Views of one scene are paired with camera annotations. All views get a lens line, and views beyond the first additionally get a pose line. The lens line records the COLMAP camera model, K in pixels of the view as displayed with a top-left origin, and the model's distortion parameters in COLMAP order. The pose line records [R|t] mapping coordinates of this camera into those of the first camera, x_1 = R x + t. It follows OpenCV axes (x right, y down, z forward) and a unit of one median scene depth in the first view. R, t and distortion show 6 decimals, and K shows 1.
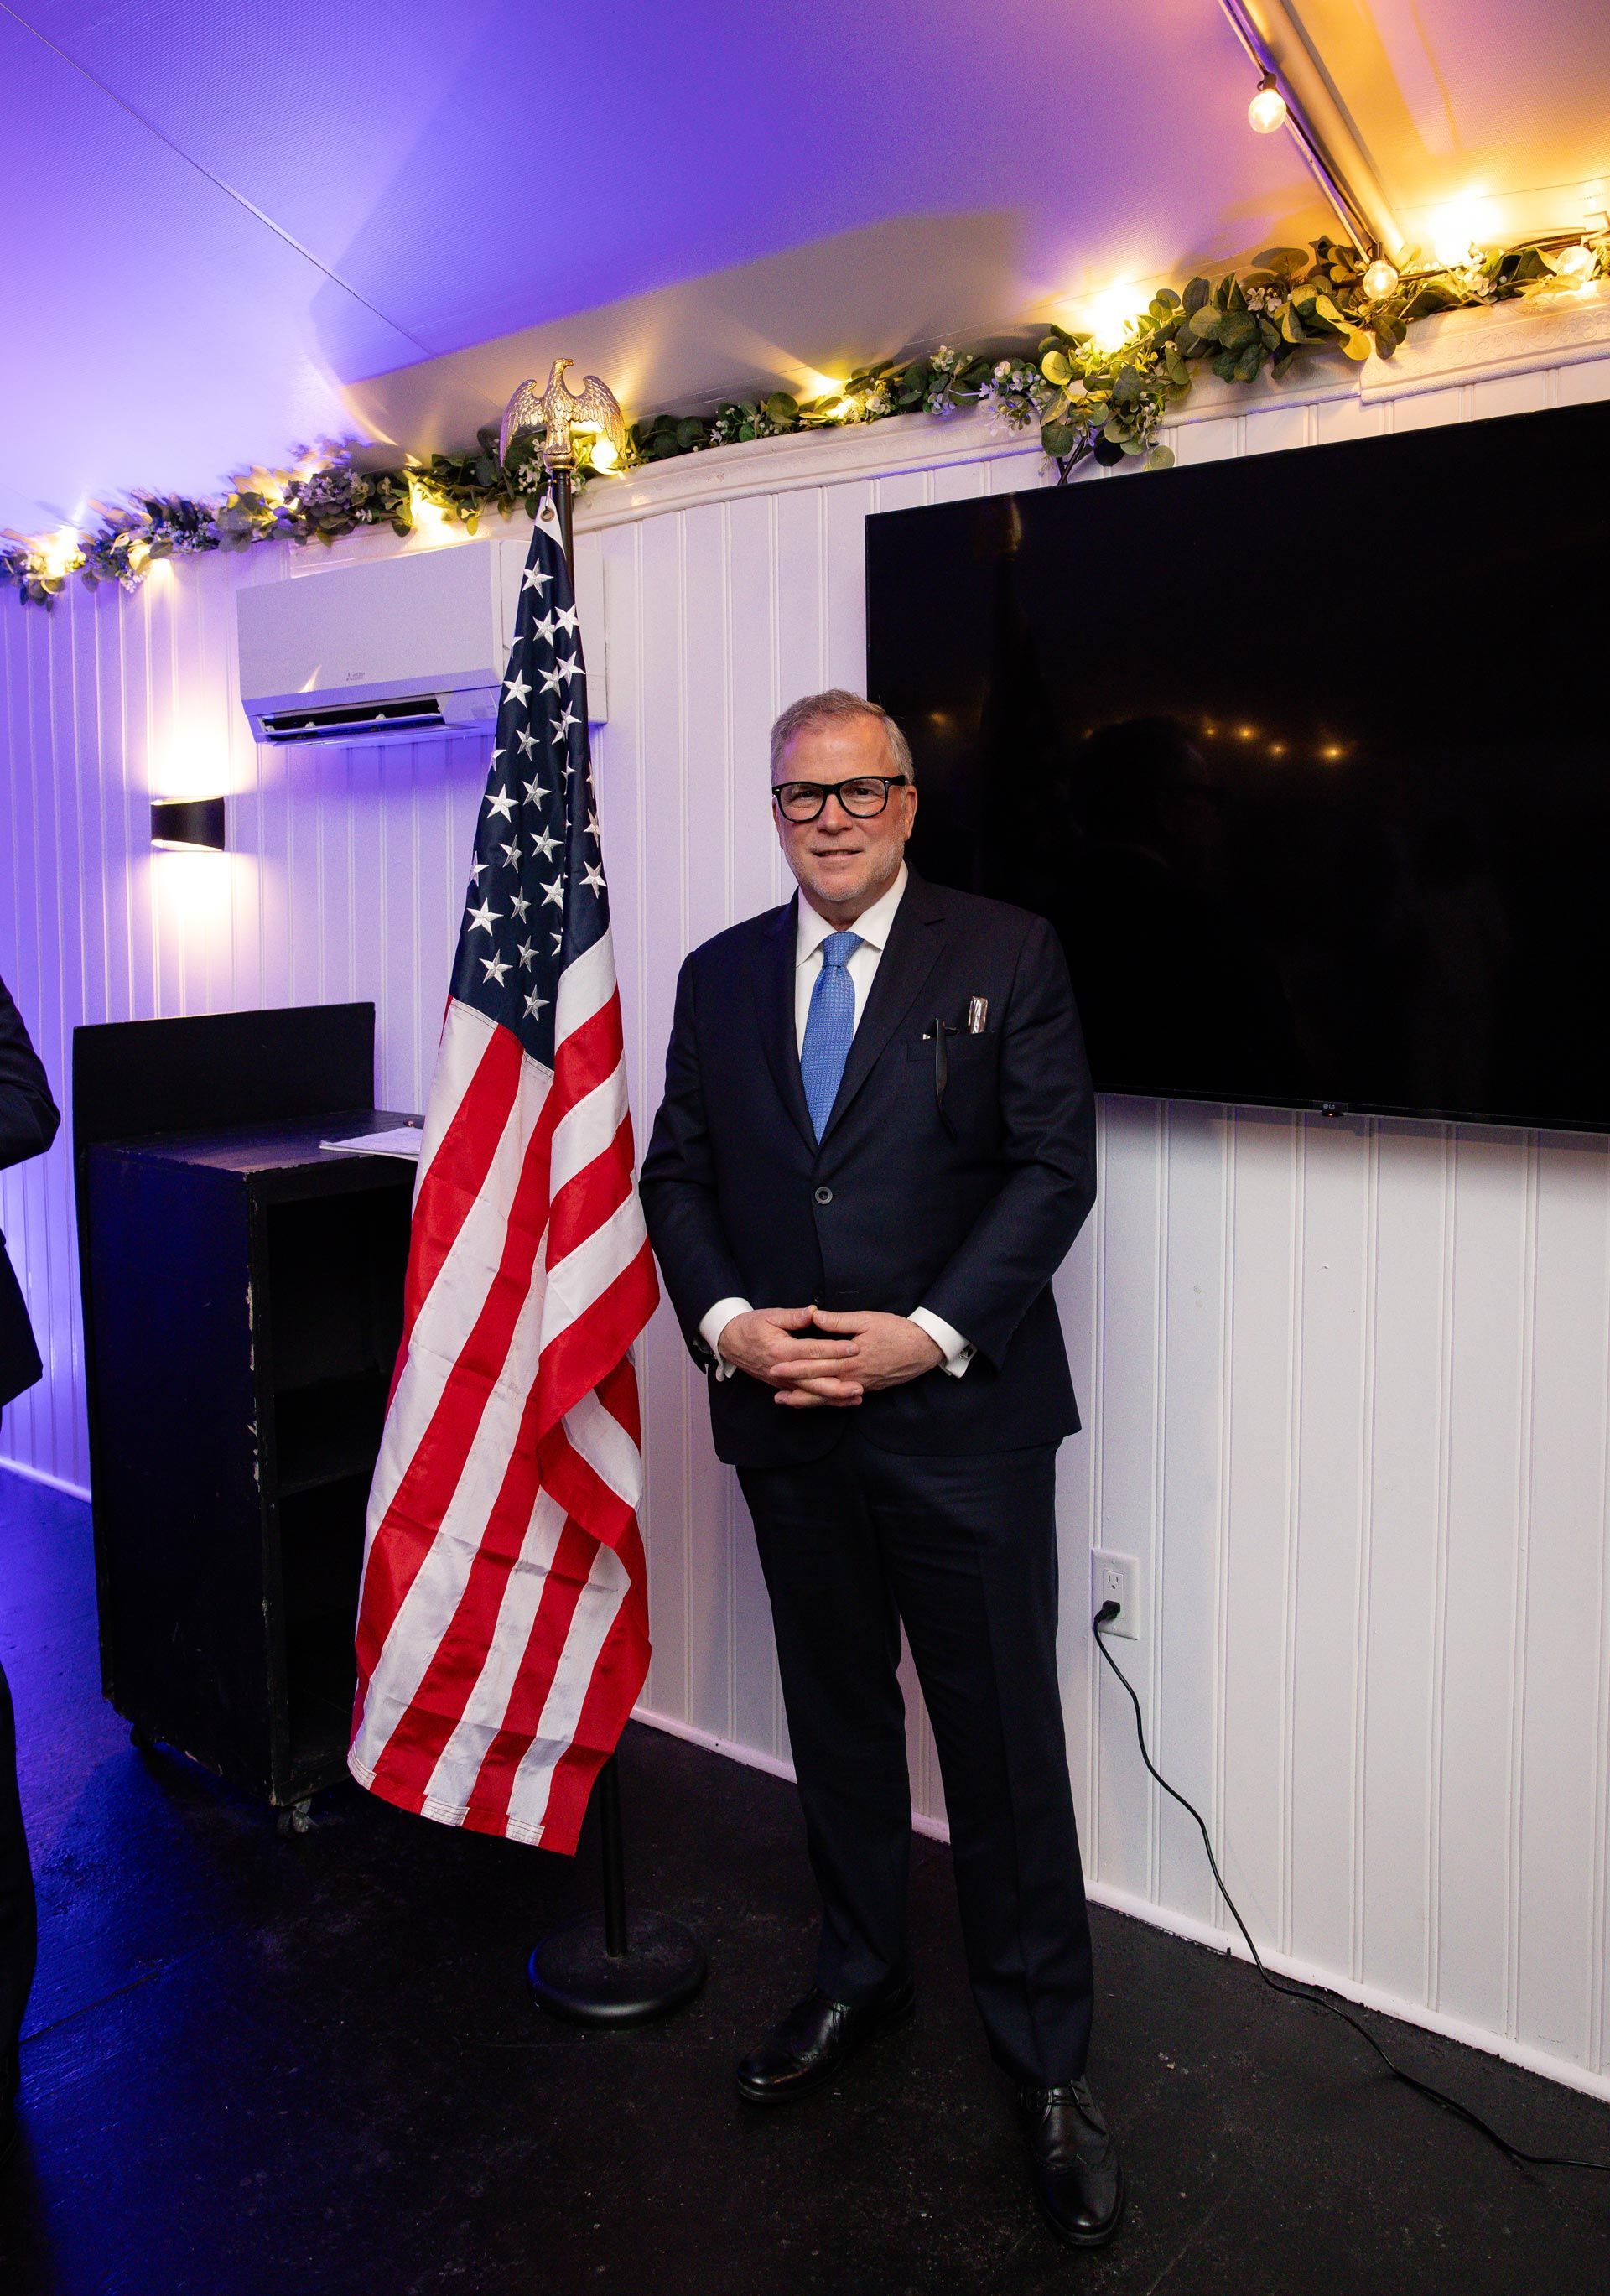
lens RADIAL K [[1890.8, 0, 787.4], [0, 1890.8, 1003.6], [0, 0, 1]] dist [-0.009151, 0.037807]
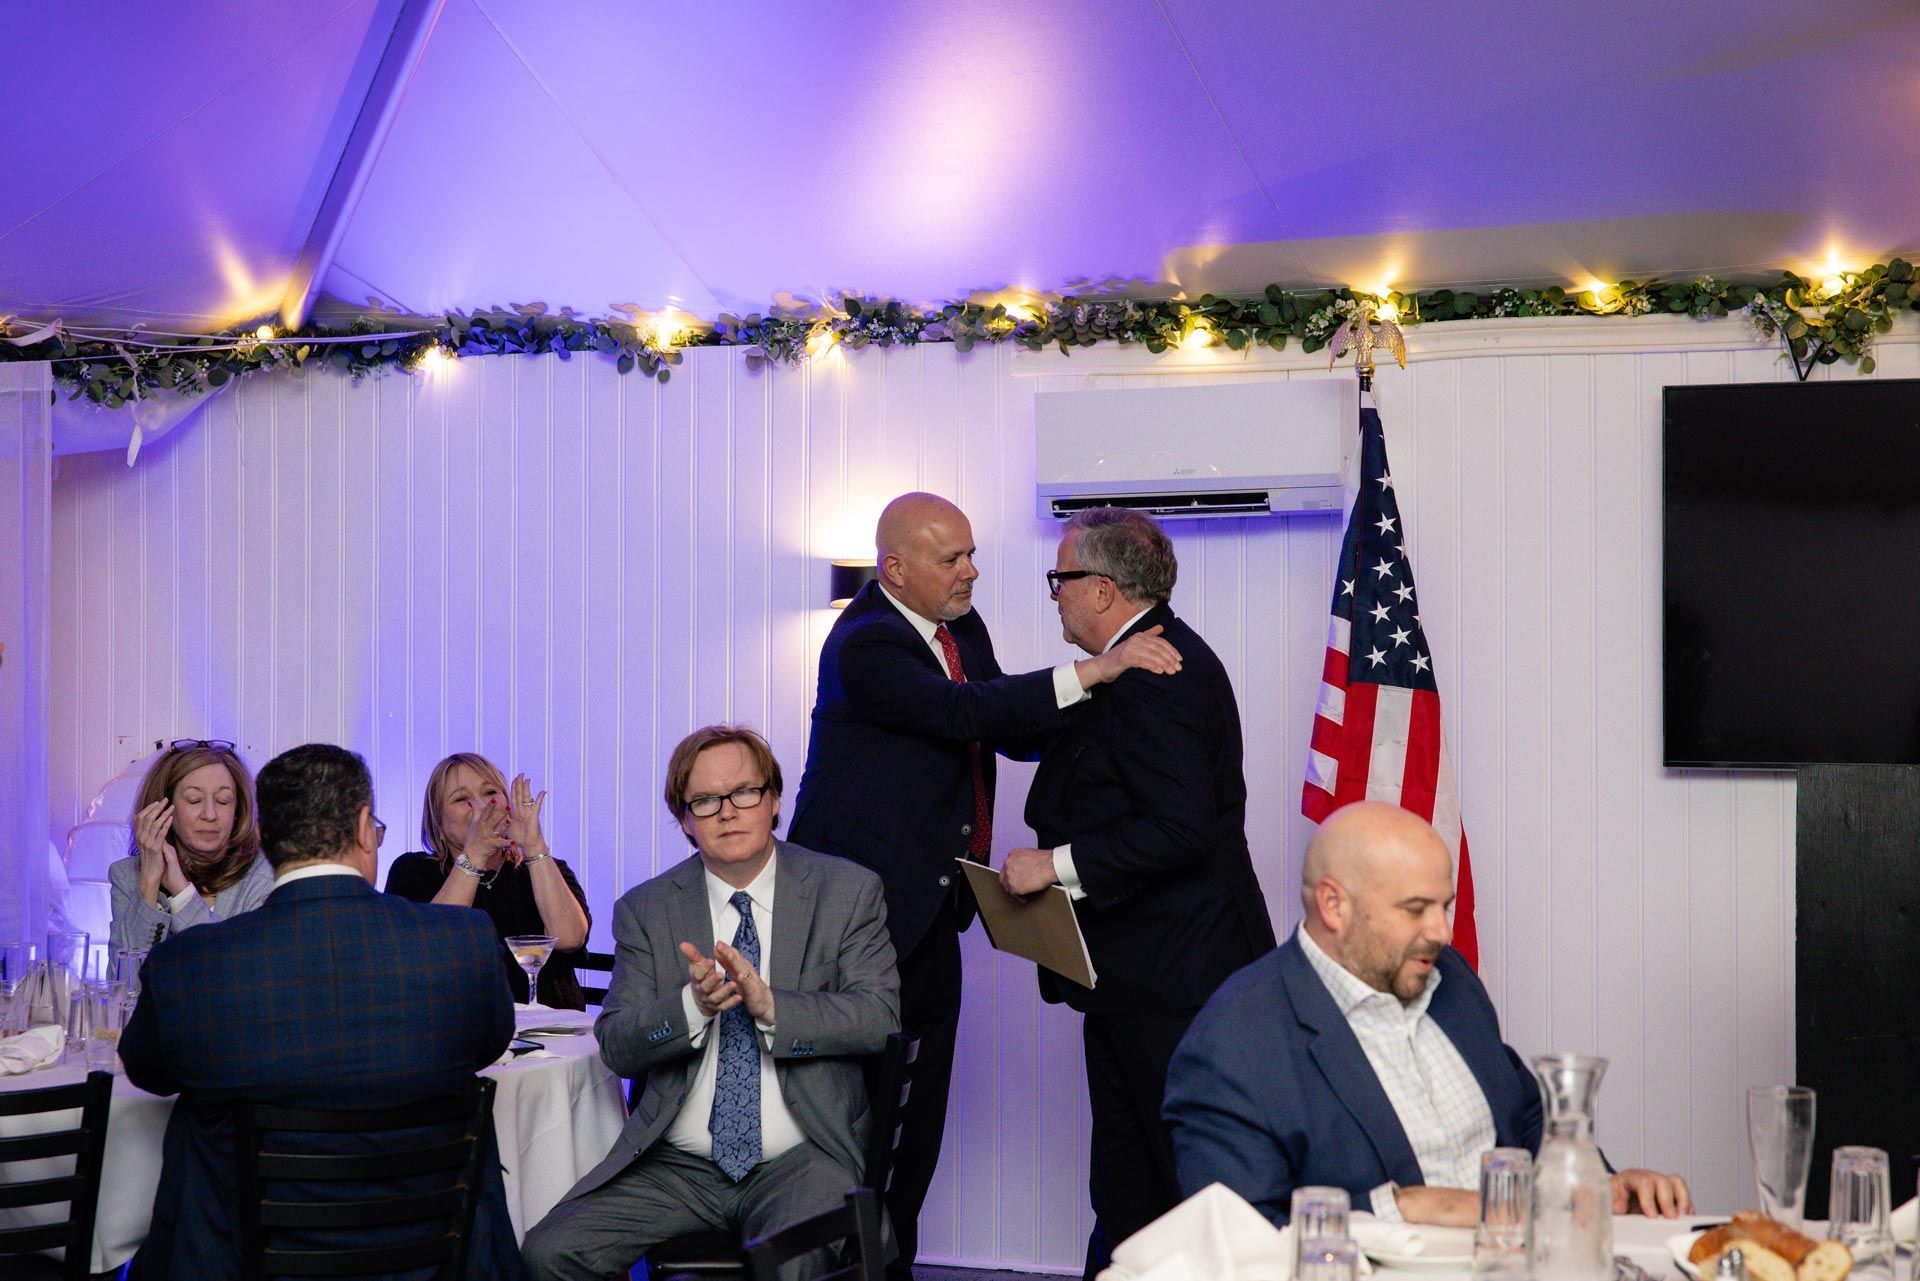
lens RADIAL K [[3486.7, 0, 943.8], [0, 3486.7, 647.0], [0, 0, 1]] dist [0.056128, 0.000000]
pose [[0.955226, 0.019064, 0.295263, -0.995822], [0.008016, 0.995889, -0.090232, 0.143648], [-0.295769, 0.088559, 0.951146, -1.086211]]
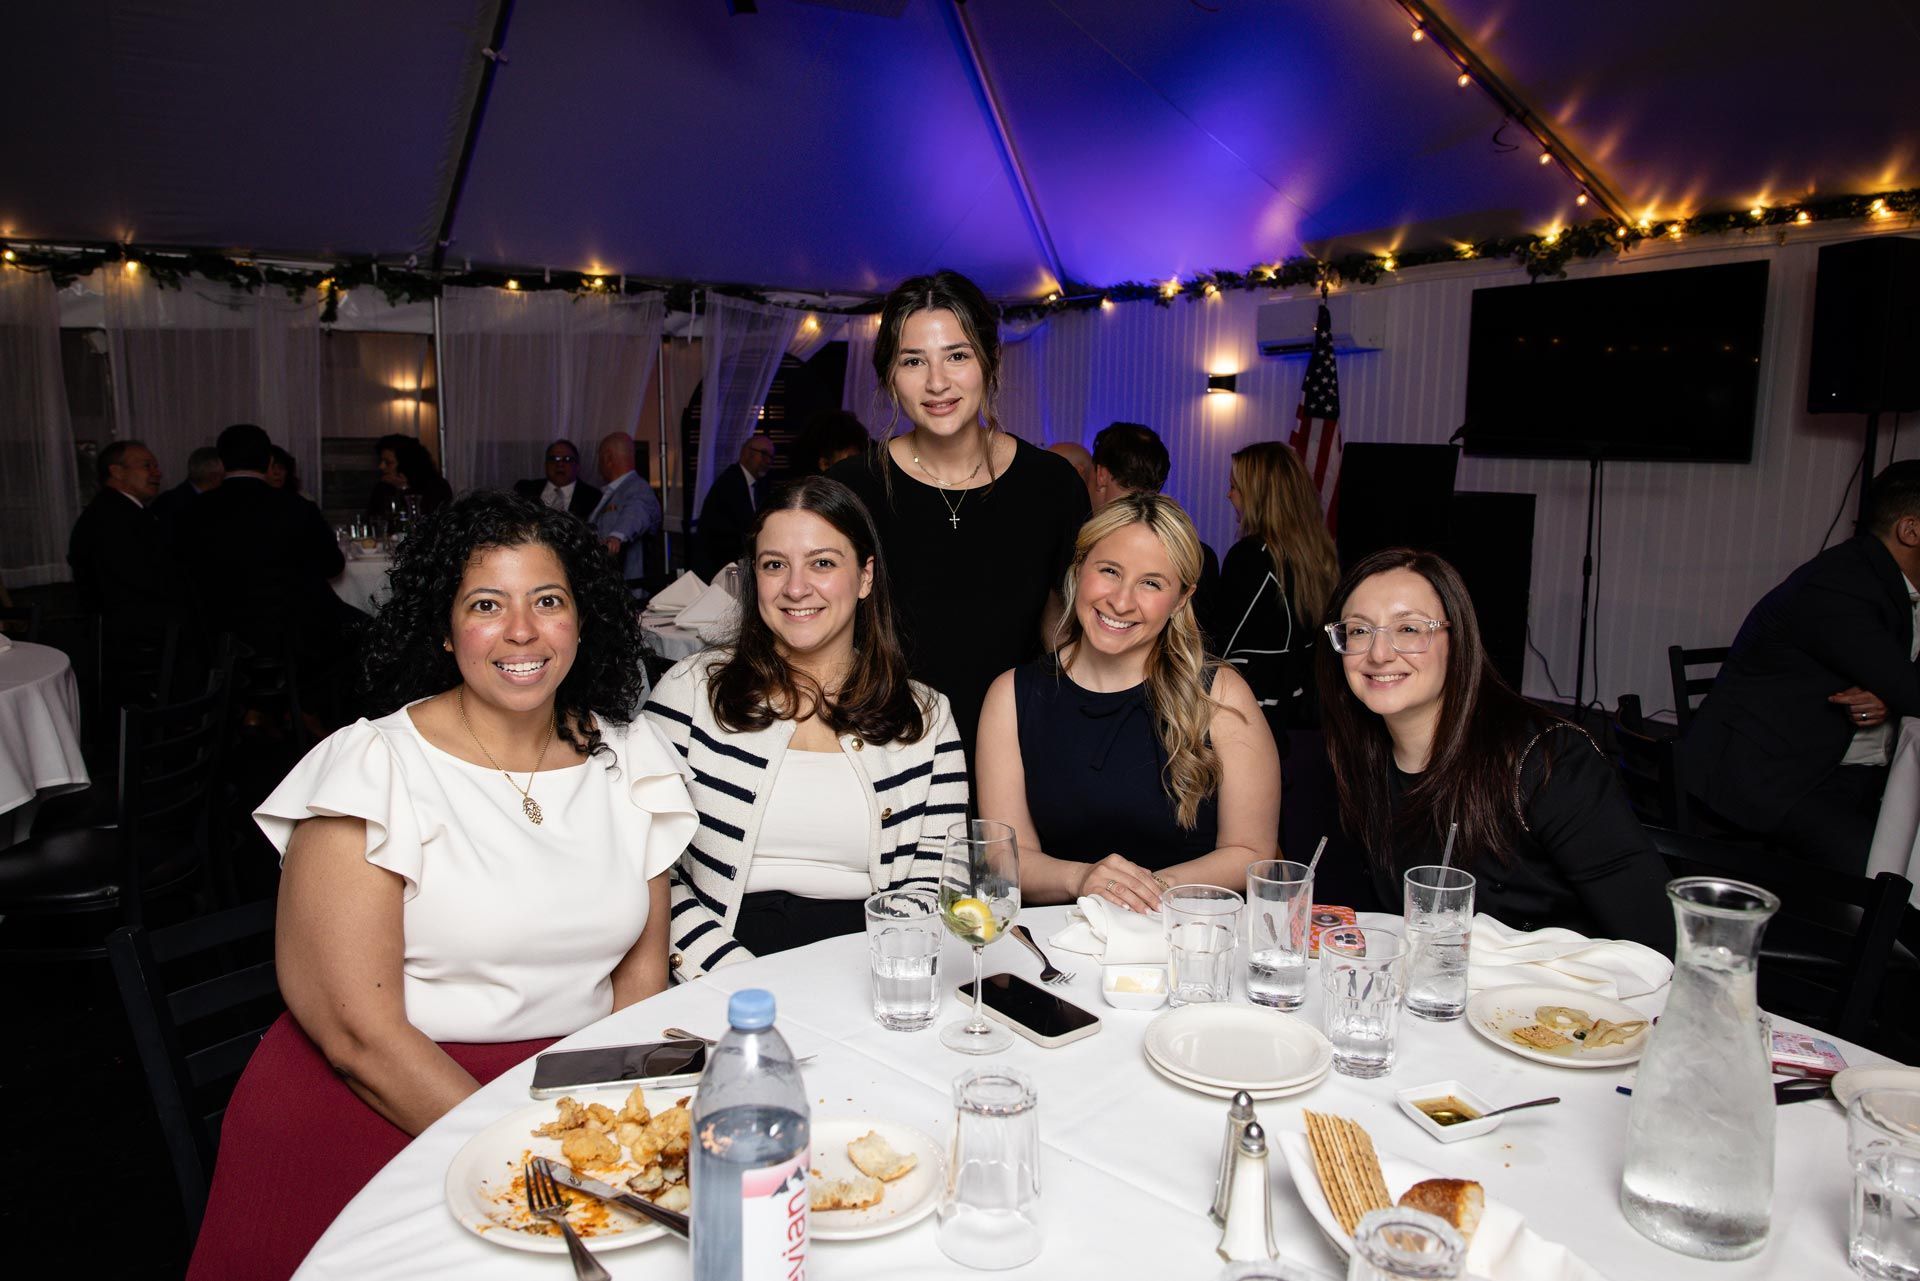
lens RADIAL K [[1367.6, 0, 949.0], [0, 1367.6, 643.0], [0, 0, 1]] dist [0.005941, -0.000483]
pose [[0.946830, 0.072045, -0.313564, -0.025632], [-0.050525, 0.995809, 0.076233, 0.187283], [0.317742, -0.056337, 0.946502, -1.315664]]
